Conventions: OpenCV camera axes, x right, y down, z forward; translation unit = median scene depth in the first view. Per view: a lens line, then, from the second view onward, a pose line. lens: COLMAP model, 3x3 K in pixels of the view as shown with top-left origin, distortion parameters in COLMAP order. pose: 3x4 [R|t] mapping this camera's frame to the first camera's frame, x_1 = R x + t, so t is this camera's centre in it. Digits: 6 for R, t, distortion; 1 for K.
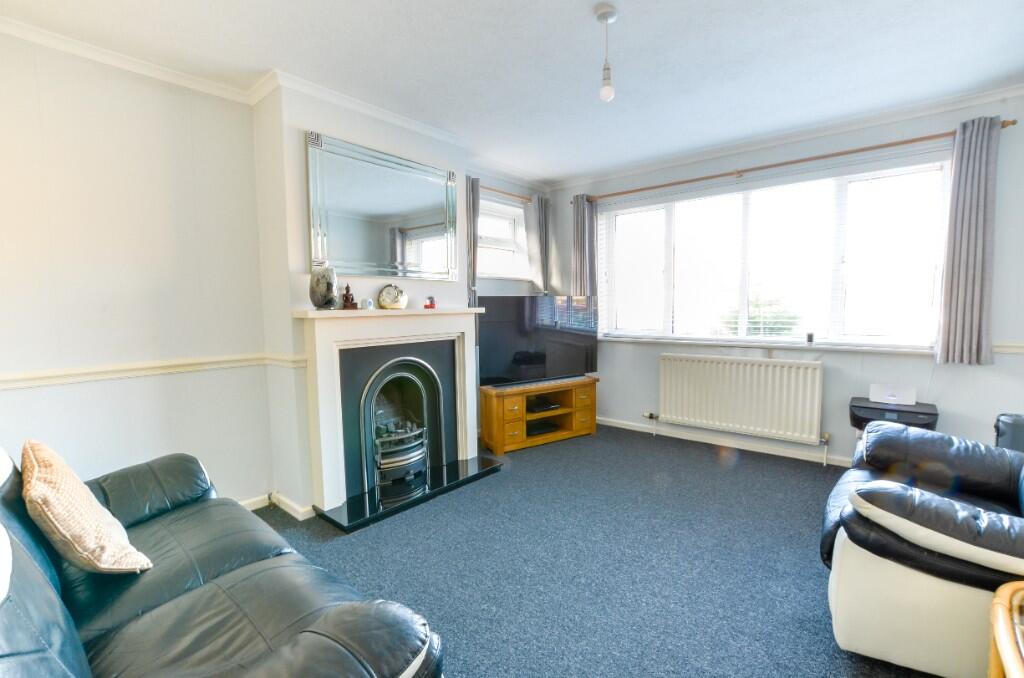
lens RADIAL K [[450.7, 0, 512.7], [0, 450.7, 342.2], [0, 0, 1]] dist [-0.034704, 0.004664]
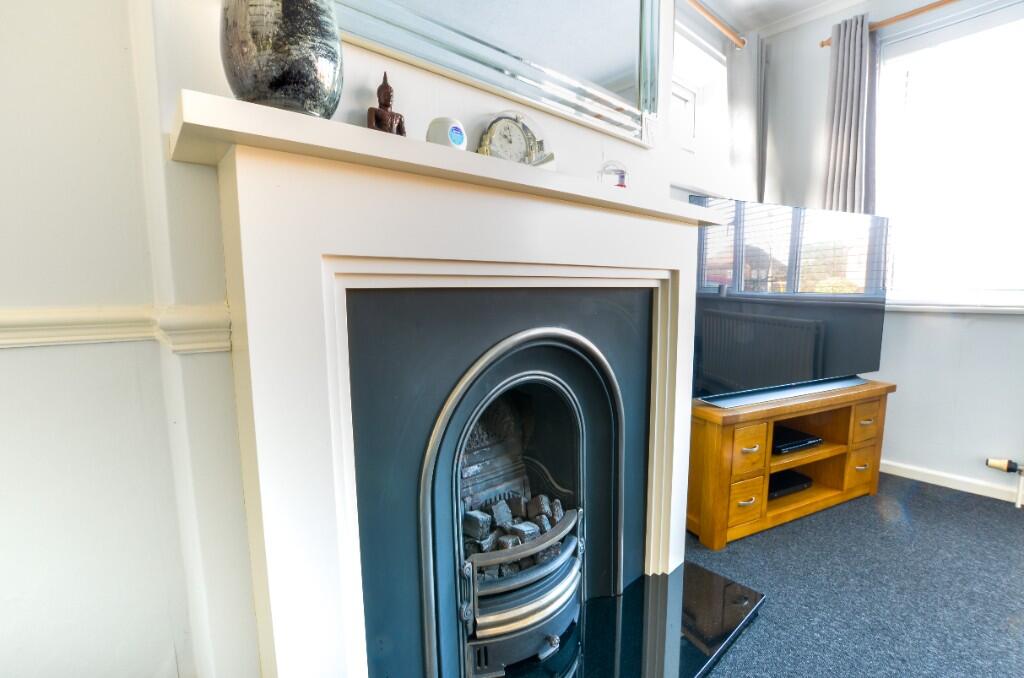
lens RADIAL K [[450.7, 0, 512.2], [0, 450.7, 341.1], [0, 0, 1]] dist [-0.034704, 0.004664]
pose [[0.988999, 0.024033, -0.145954, -0.205793], [-0.018626, 0.999093, 0.038297, 0.029296], [0.146742, -0.035157, 0.988550, 0.620147]]
